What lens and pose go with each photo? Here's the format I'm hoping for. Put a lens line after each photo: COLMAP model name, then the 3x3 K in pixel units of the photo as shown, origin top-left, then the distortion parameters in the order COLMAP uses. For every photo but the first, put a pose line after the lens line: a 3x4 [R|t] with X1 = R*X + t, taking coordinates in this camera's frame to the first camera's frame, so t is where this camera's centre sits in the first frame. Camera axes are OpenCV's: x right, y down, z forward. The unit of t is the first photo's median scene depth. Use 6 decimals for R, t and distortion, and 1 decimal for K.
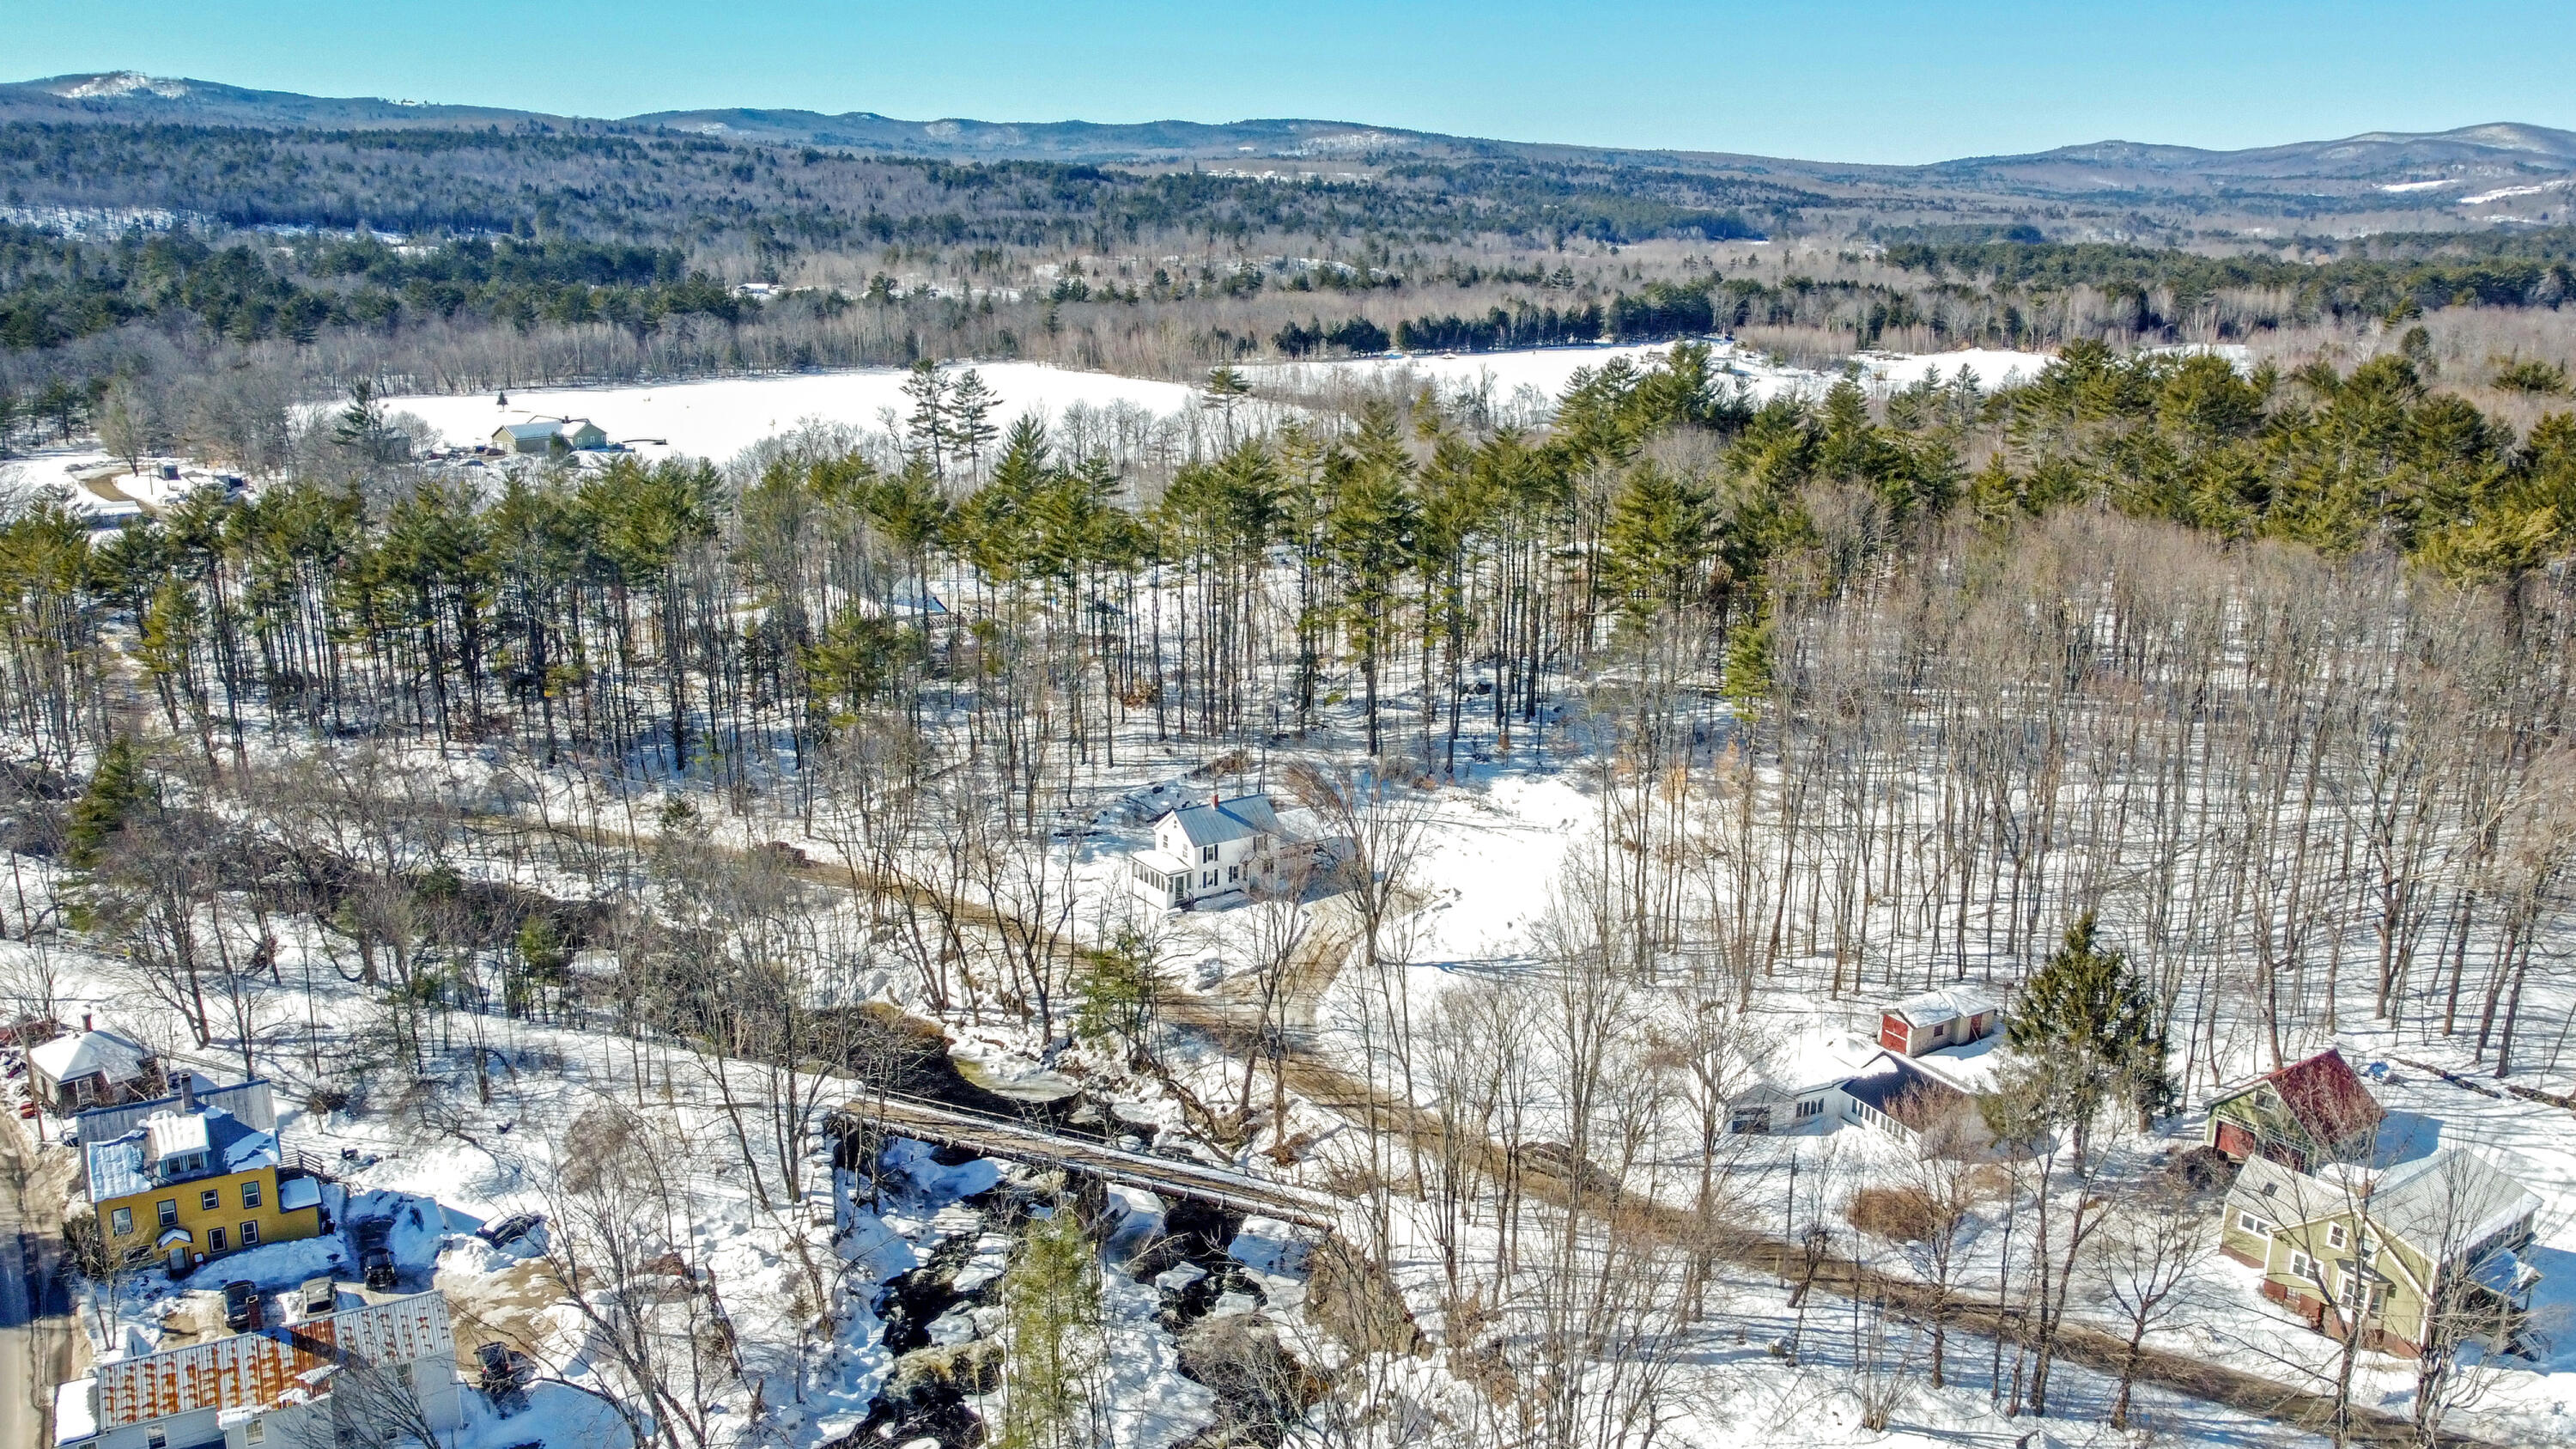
lens RADIAL K [[1849.0, 0, 1288.0], [0, 1849.0, 724.5], [0, 0, 1]] dist [0.004285, -0.001224]
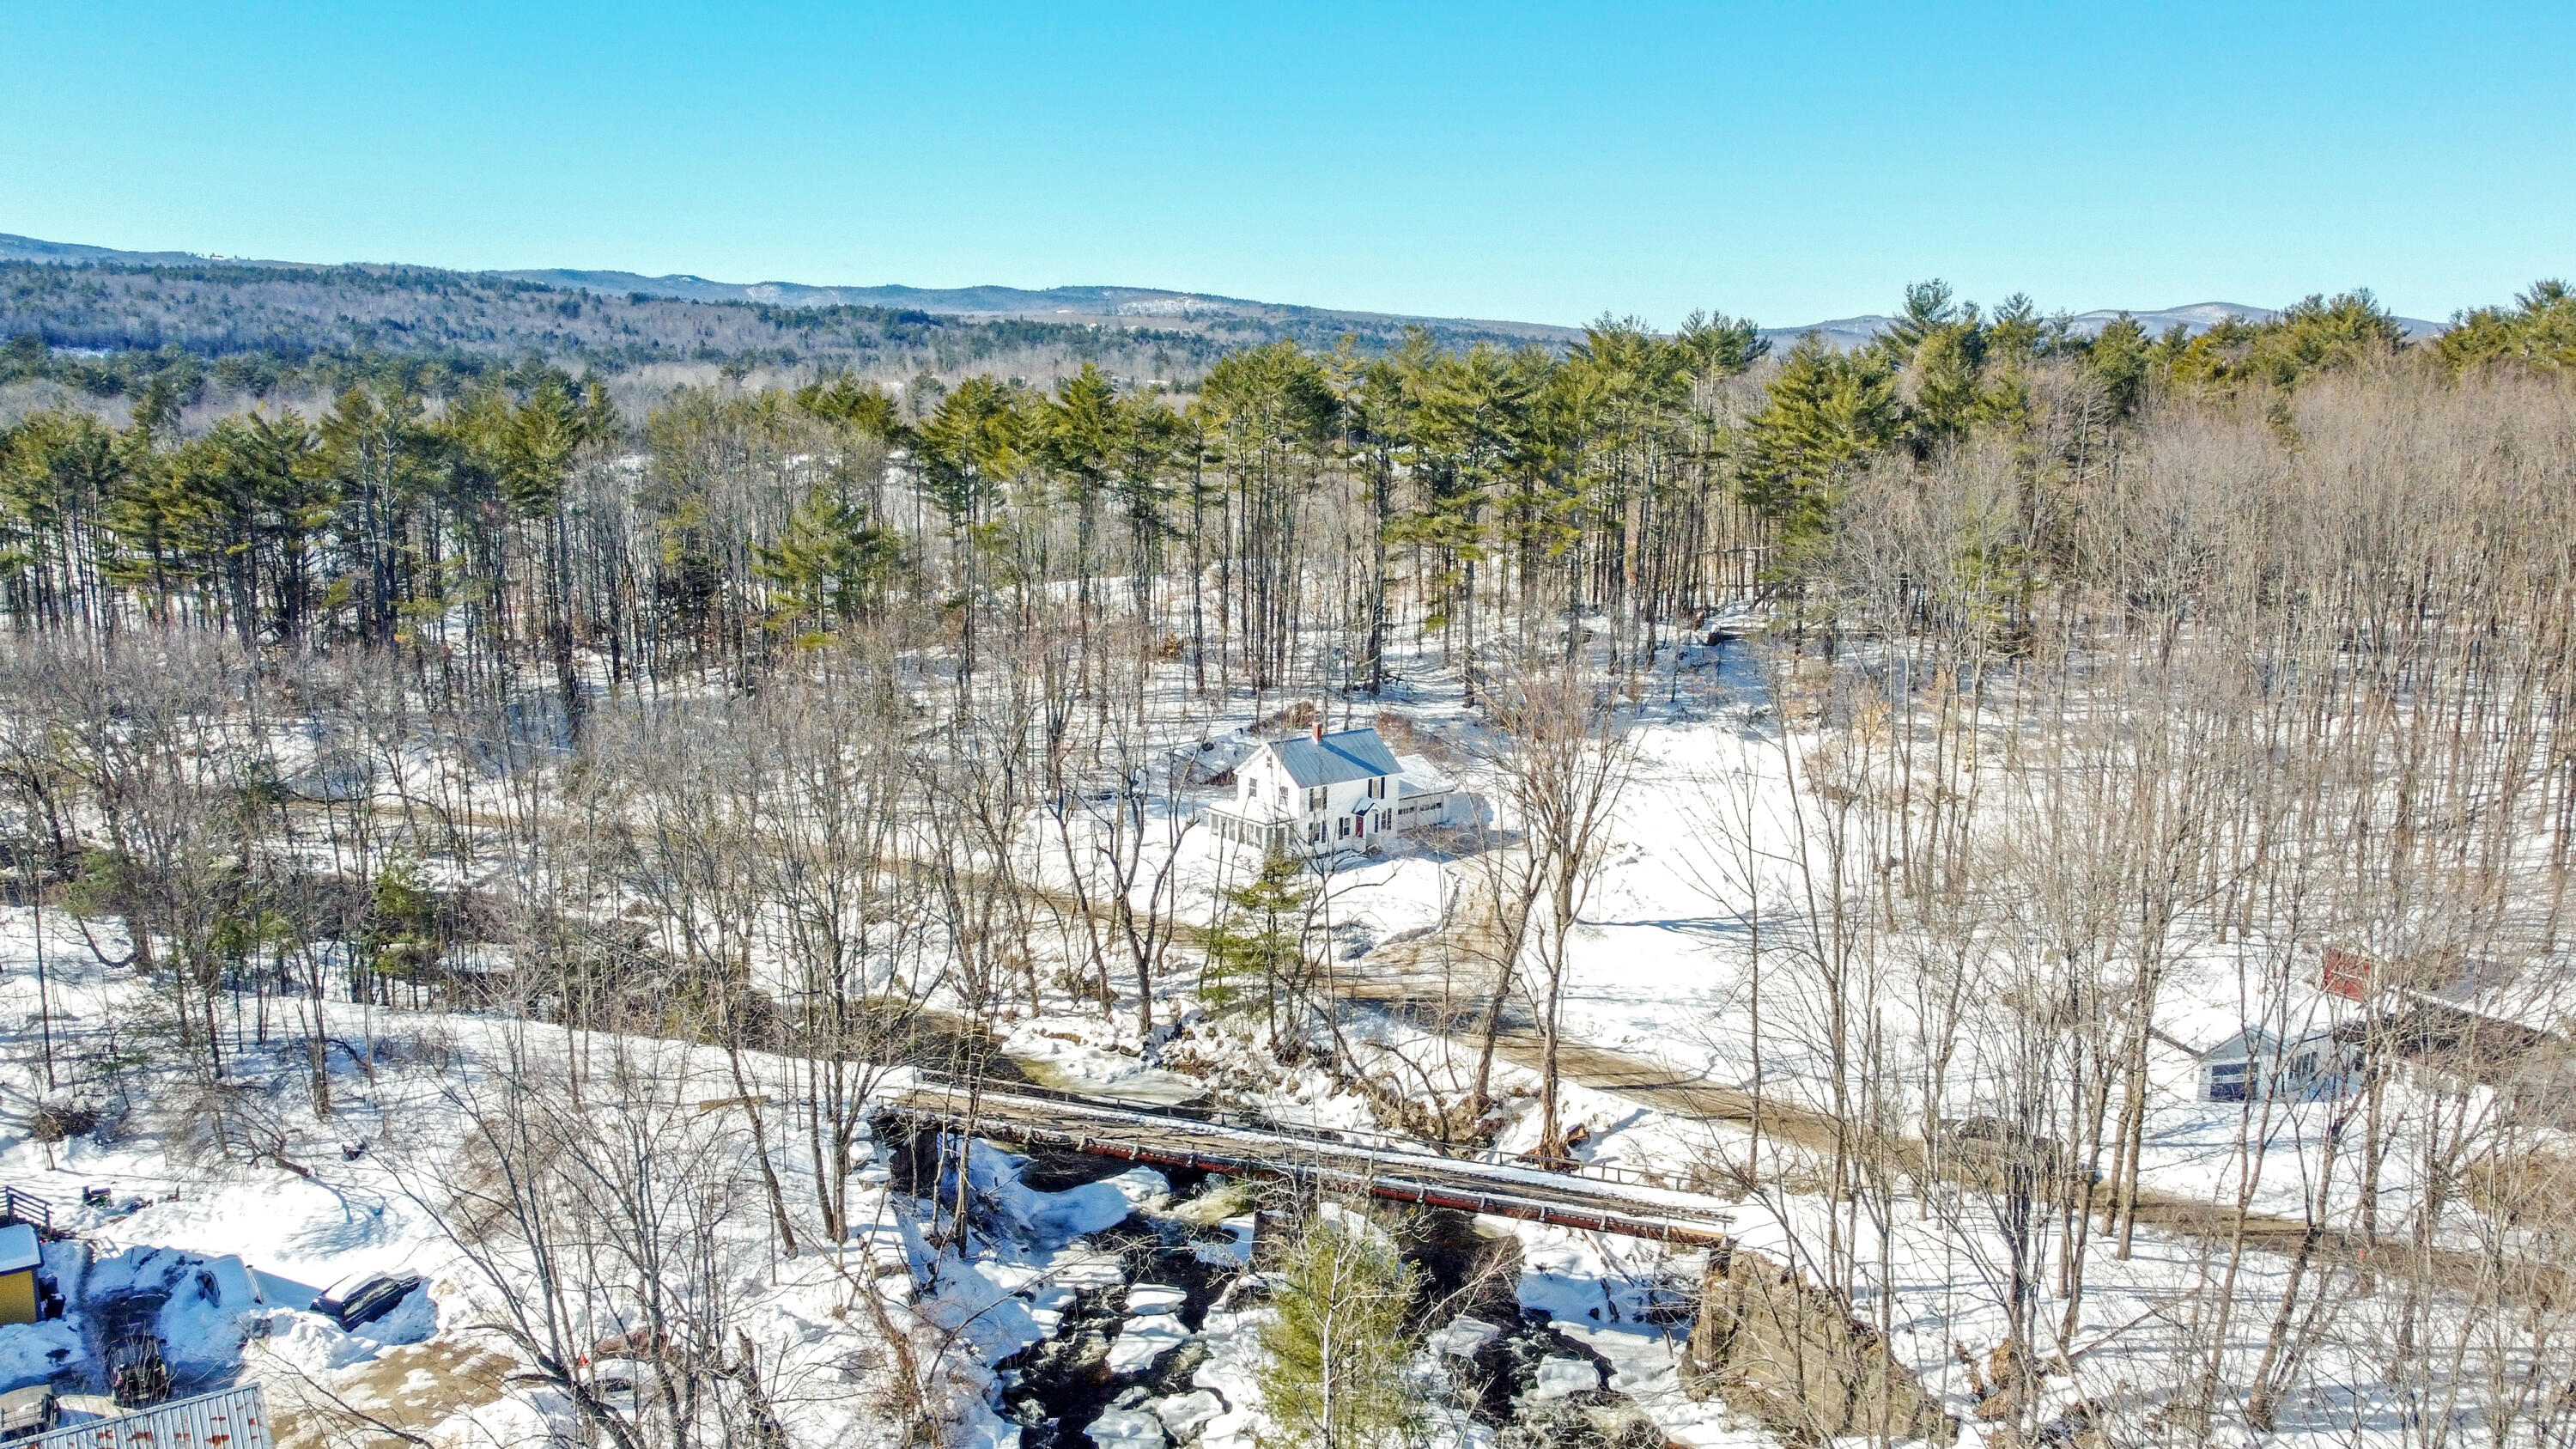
lens RADIAL K [[1849.0, 0, 1288.0], [0, 1849.0, 724.5], [0, 0, 1]] dist [0.004285, -0.001224]
pose [[0.996235, -0.010063, 0.086102, -0.155667], [0.016041, 0.997486, -0.069022, 0.119713], [-0.085191, 0.070143, 0.993893, 0.326764]]
